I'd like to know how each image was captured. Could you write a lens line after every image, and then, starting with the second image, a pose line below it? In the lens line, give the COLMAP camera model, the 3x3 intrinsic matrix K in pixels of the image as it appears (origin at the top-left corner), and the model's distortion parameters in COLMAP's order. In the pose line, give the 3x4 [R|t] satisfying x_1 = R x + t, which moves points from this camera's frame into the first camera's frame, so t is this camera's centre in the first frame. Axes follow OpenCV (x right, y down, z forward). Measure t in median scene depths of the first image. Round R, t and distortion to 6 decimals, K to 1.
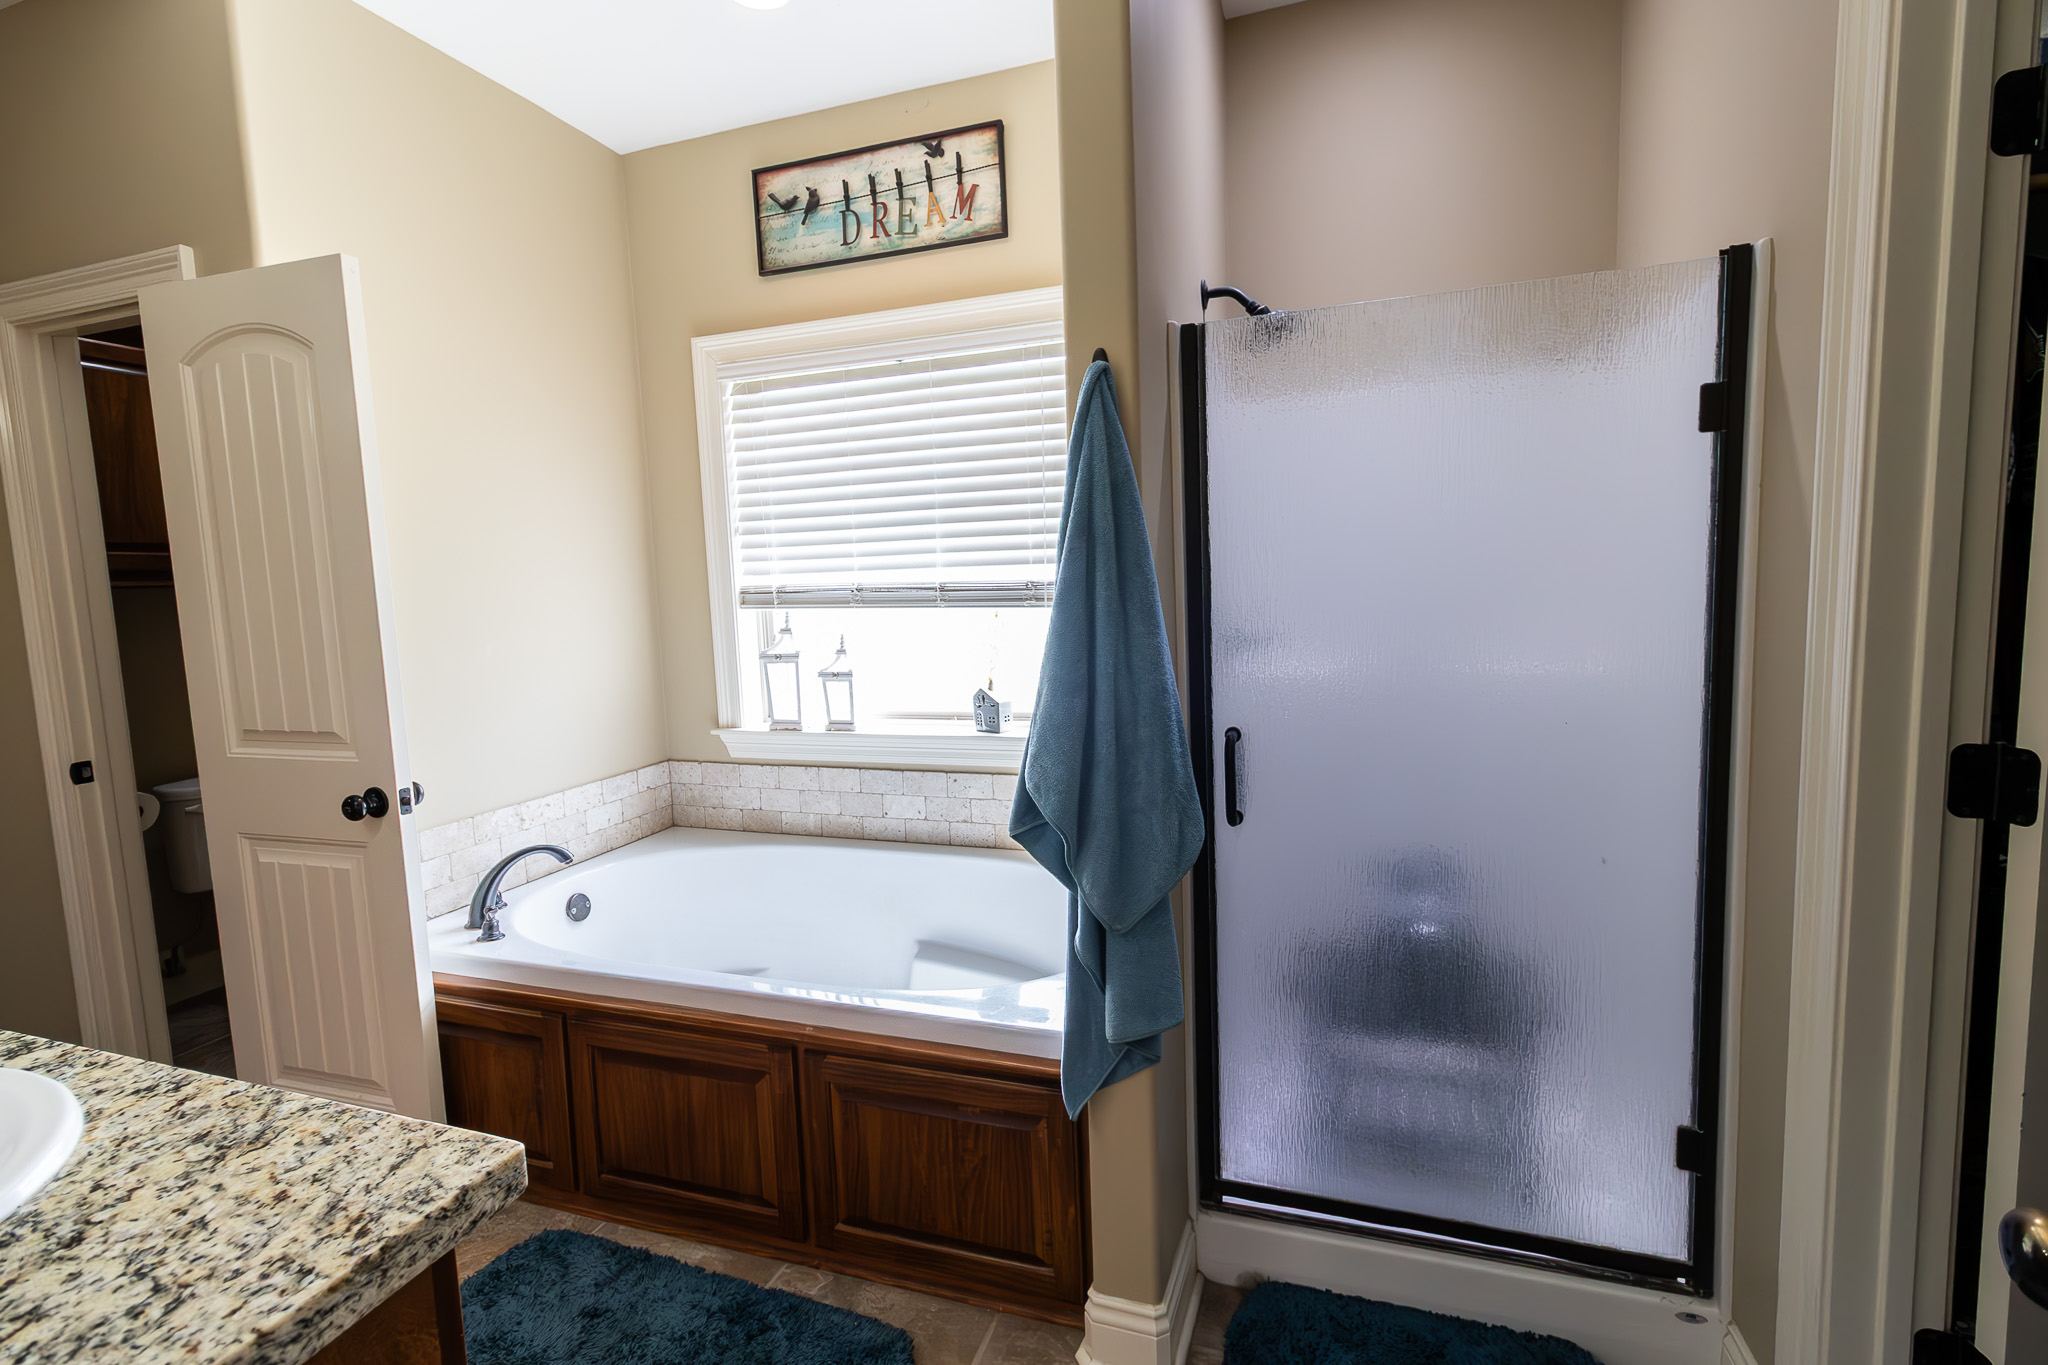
lens RADIAL K [[923.2, 0, 1027.0], [0, 923.2, 670.4], [0, 0, 1]] dist [0.001095, -0.000296]
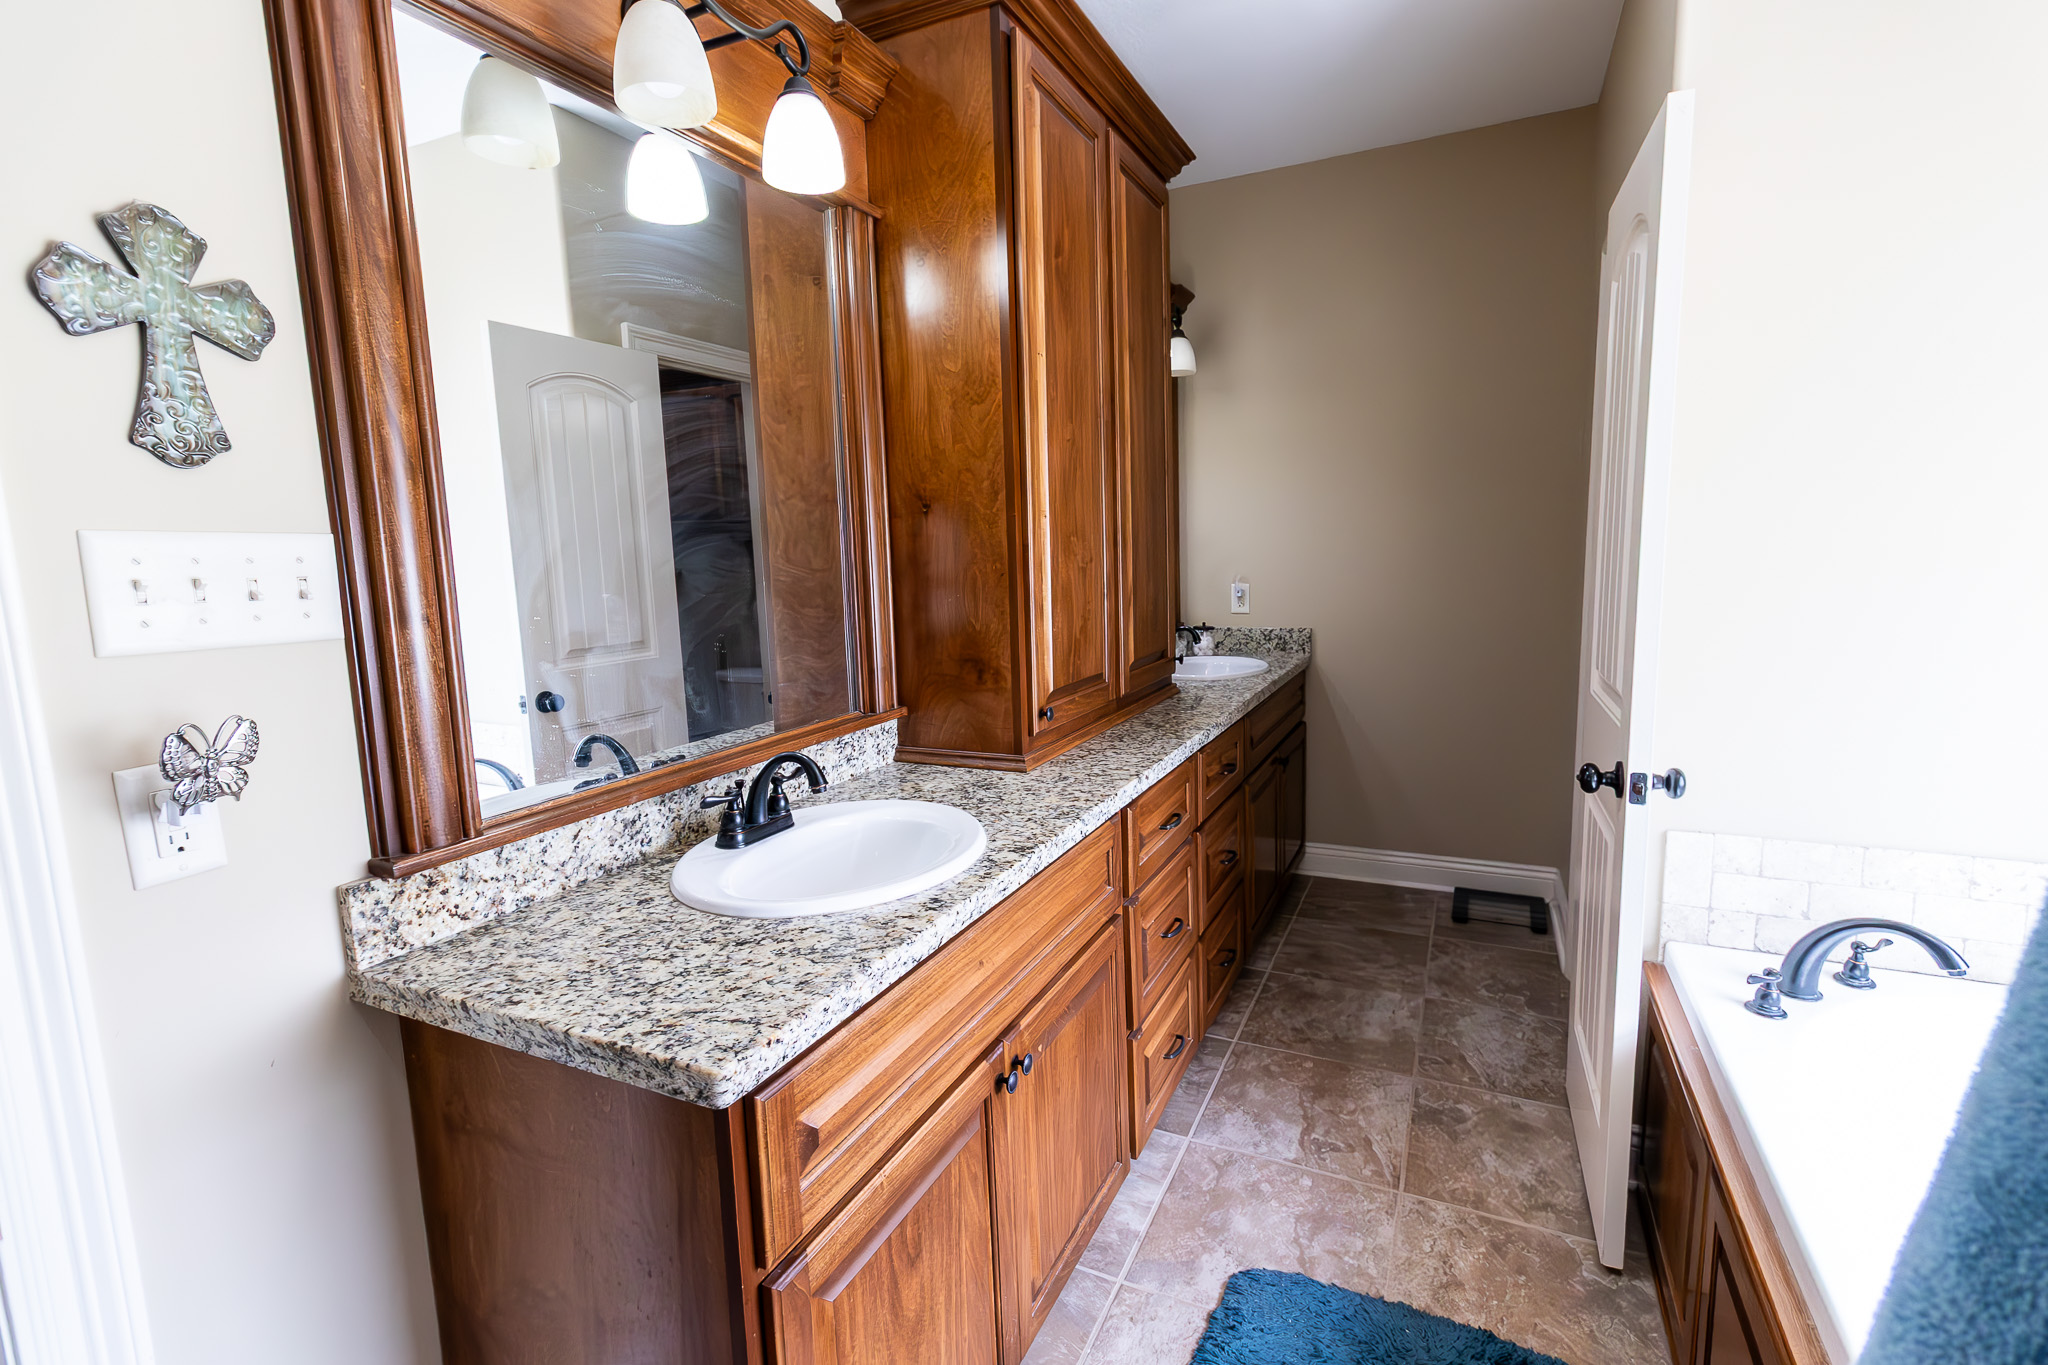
lens RADIAL K [[923.2, 0, 1035.7], [0, 923.2, 671.0], [0, 0, 1]] dist [0.001095, -0.000296]
pose [[-0.103670, 0.171140, -0.979777, 0.155292], [-0.067342, 0.981617, 0.178587, -0.067334], [0.992329, 0.084495, -0.090240, 0.530643]]
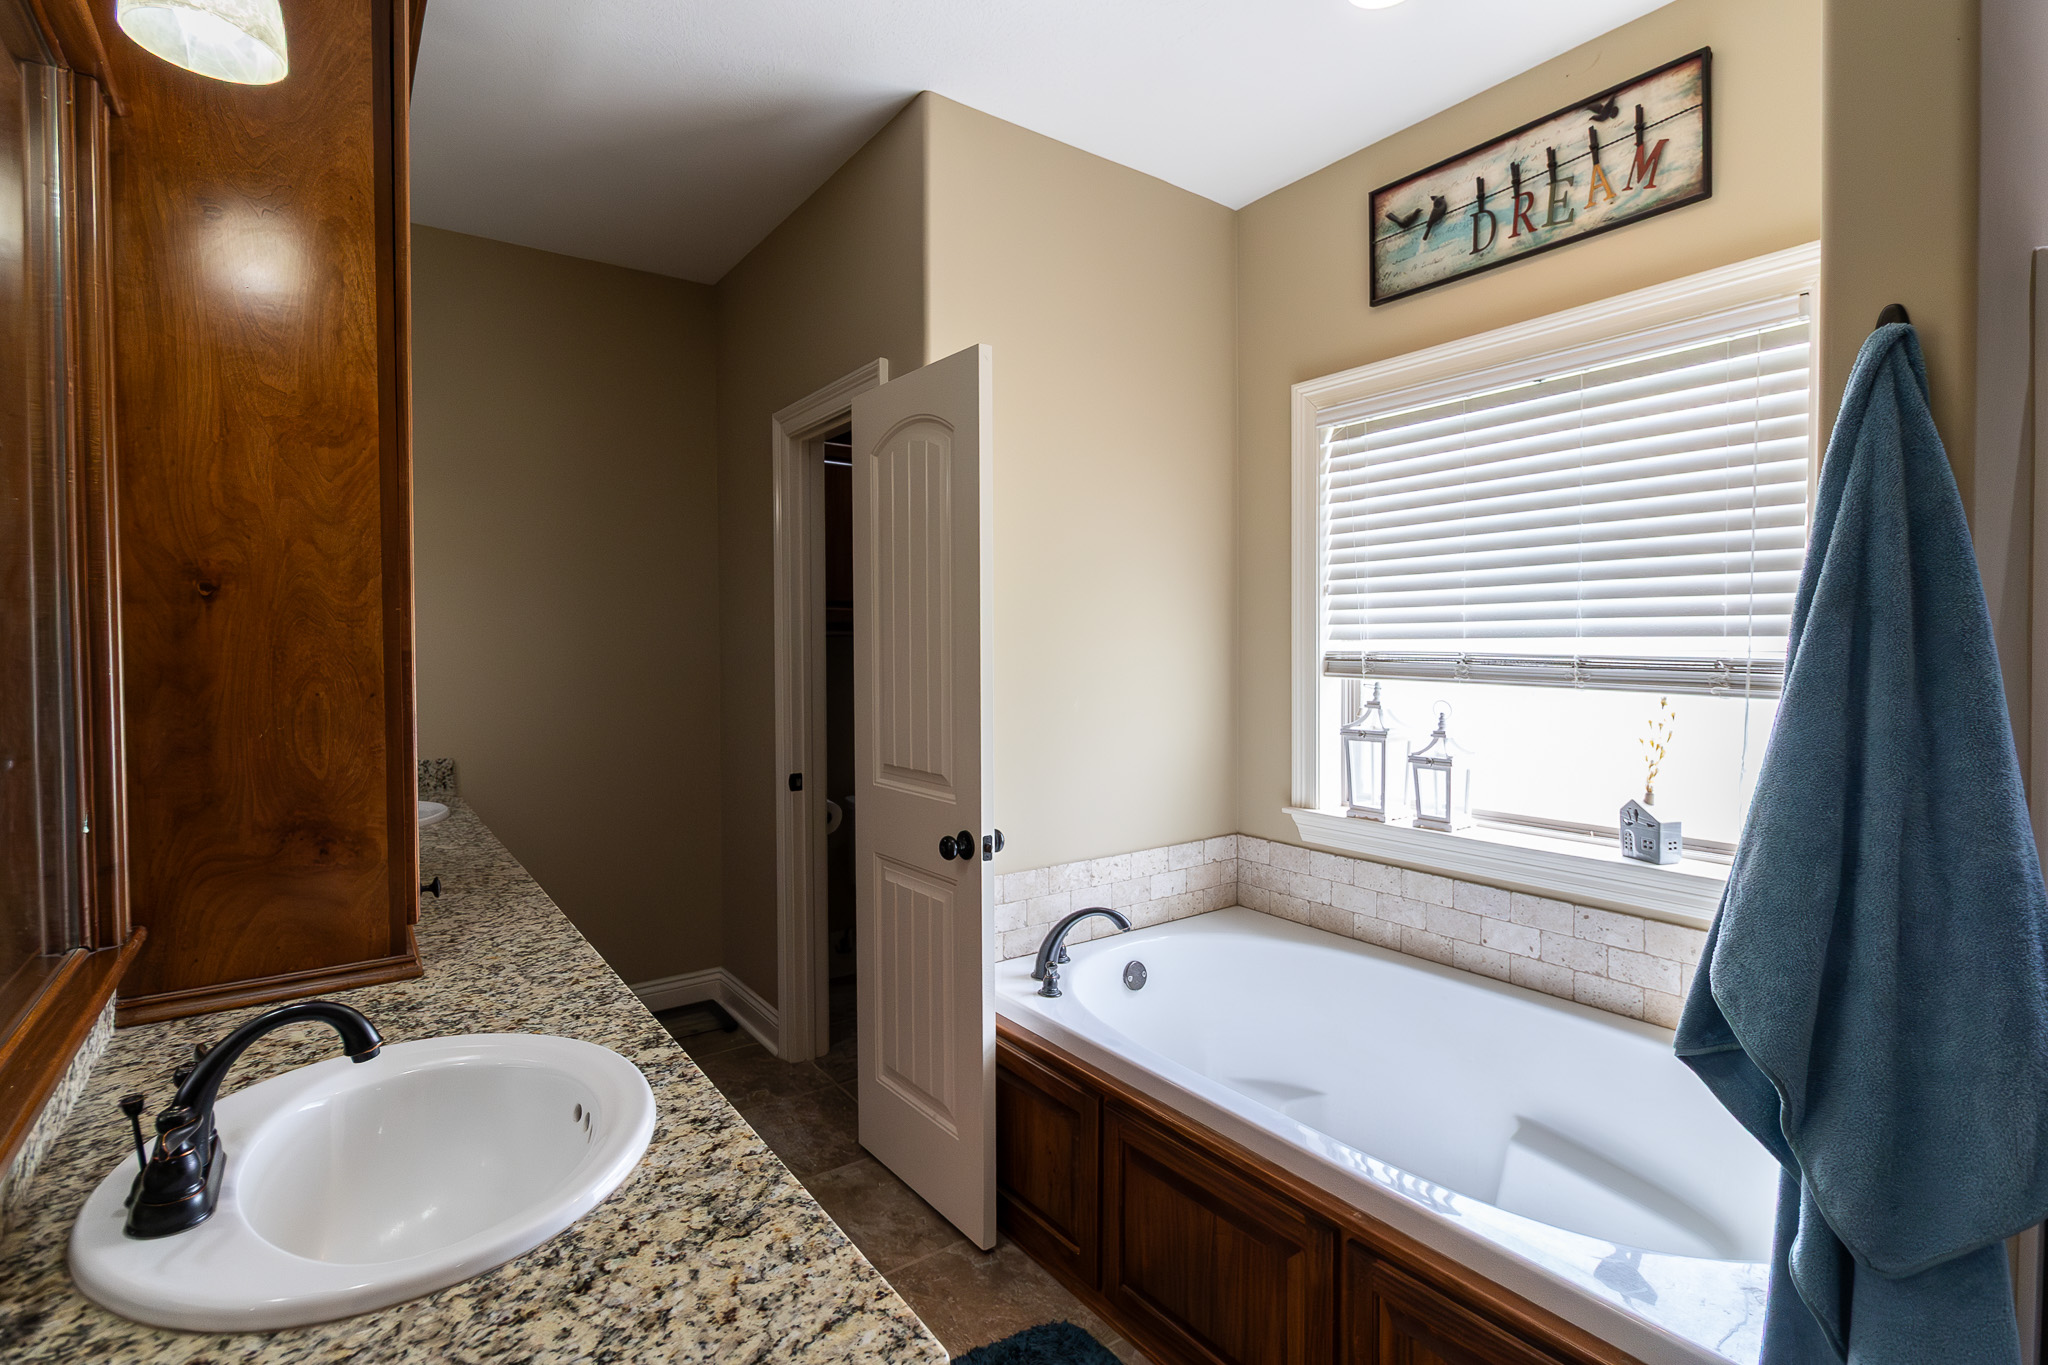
lens RADIAL K [[965.0, 0, 1038.1], [0, 965.0, 672.8], [0, 0, 1]] dist [0.000063, -0.004704]
pose [[0.821792, 0.046541, -0.567884, -0.010440], [-0.080415, 0.996156, -0.034730, -0.023147], [0.564085, 0.074207, 0.822375, 0.112499]]
